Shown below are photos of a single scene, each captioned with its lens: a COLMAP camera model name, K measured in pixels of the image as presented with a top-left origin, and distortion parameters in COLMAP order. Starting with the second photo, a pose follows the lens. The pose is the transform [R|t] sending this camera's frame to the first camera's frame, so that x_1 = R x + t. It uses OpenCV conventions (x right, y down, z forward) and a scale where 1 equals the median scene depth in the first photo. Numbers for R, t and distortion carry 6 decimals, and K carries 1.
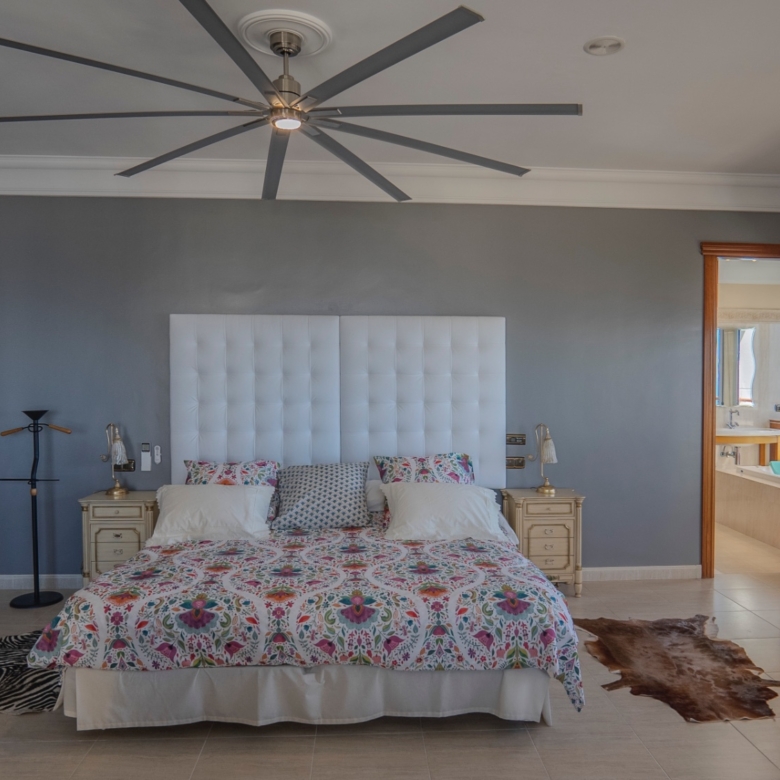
lens RADIAL K [[693.5, 0, 385.0], [0, 693.5, 389.4], [0, 0, 1]] dist [-0.027409, 0.000314]
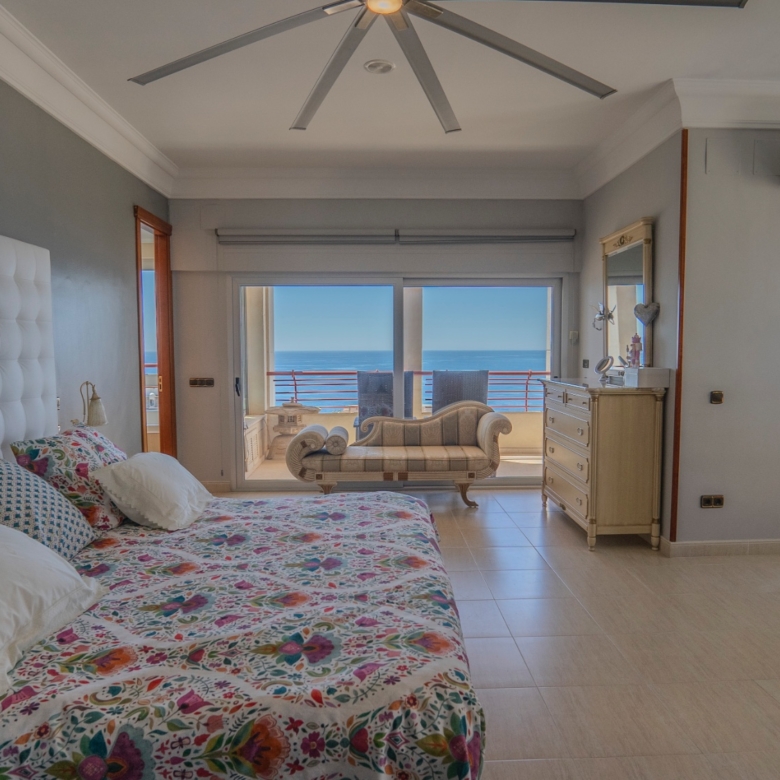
lens RADIAL K [[648.4, 0, 392.7], [0, 648.4, 393.7], [0, 0, 1]] dist [-0.035213, 0.011244]
pose [[0.008853, -0.074090, 0.997212, -0.588018], [0.032604, 0.996742, 0.073765, 0.017995], [-0.999429, 0.031861, 0.011239, 0.631707]]
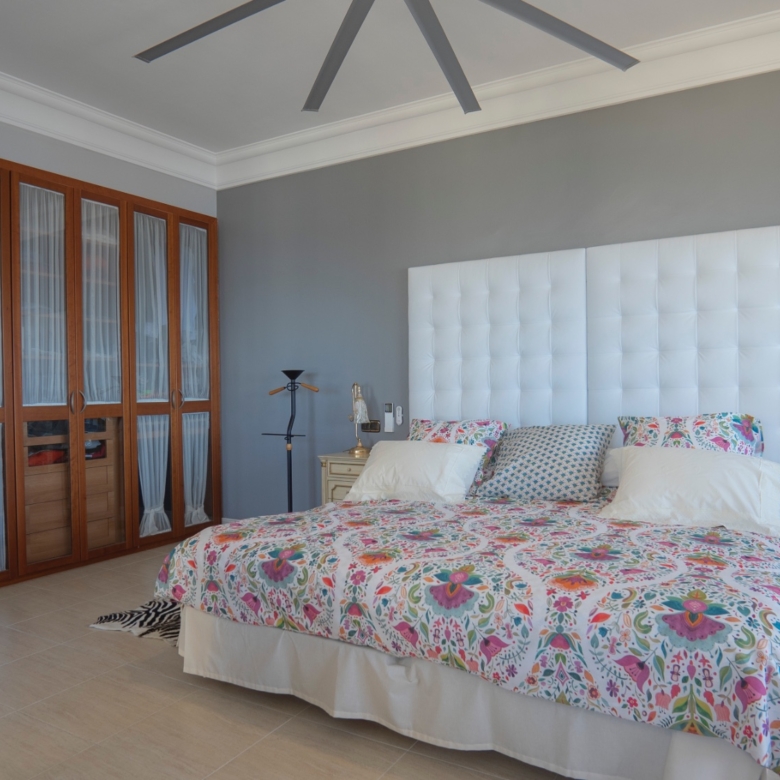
lens RADIAL K [[648.4, 0, 403.1], [0, 648.4, 395.7], [0, 0, 1]] dist [-0.035213, 0.011244]
pose [[0.843970, -0.004663, -0.536370, 0.166987], [0.002757, 0.999987, -0.004356, 0.074010], [0.536383, 0.002198, 0.843972, 0.251123]]
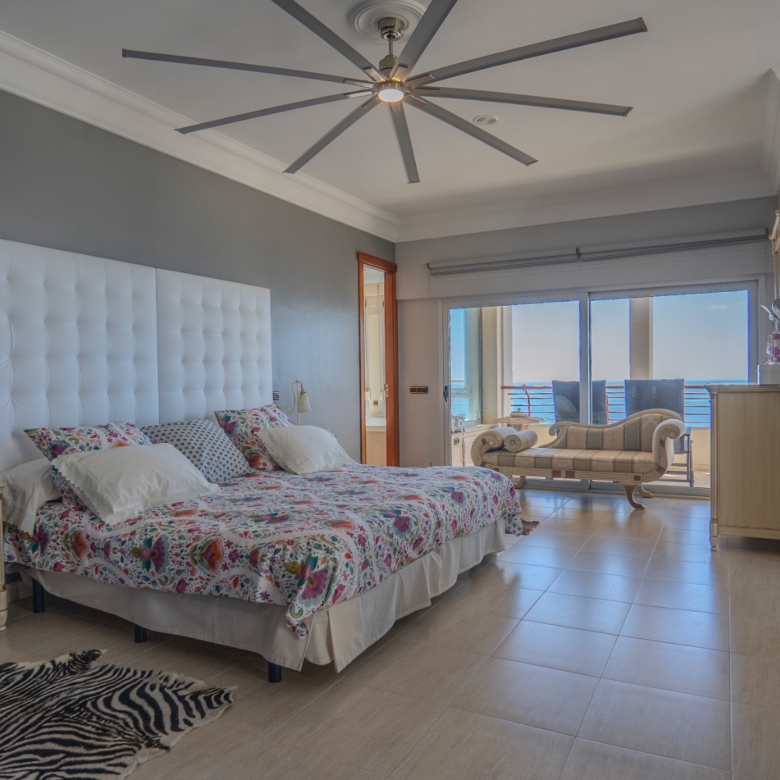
lens RADIAL K [[648.4, 0, 391.0], [0, 648.4, 388.9], [0, 0, 1]] dist [-0.035213, 0.011244]
pose [[0.507450, -0.018868, 0.861475, -0.684810], [0.039031, 0.999237, -0.001106, 0.073672], [-0.860797, 0.034185, 0.507799, 0.296228]]
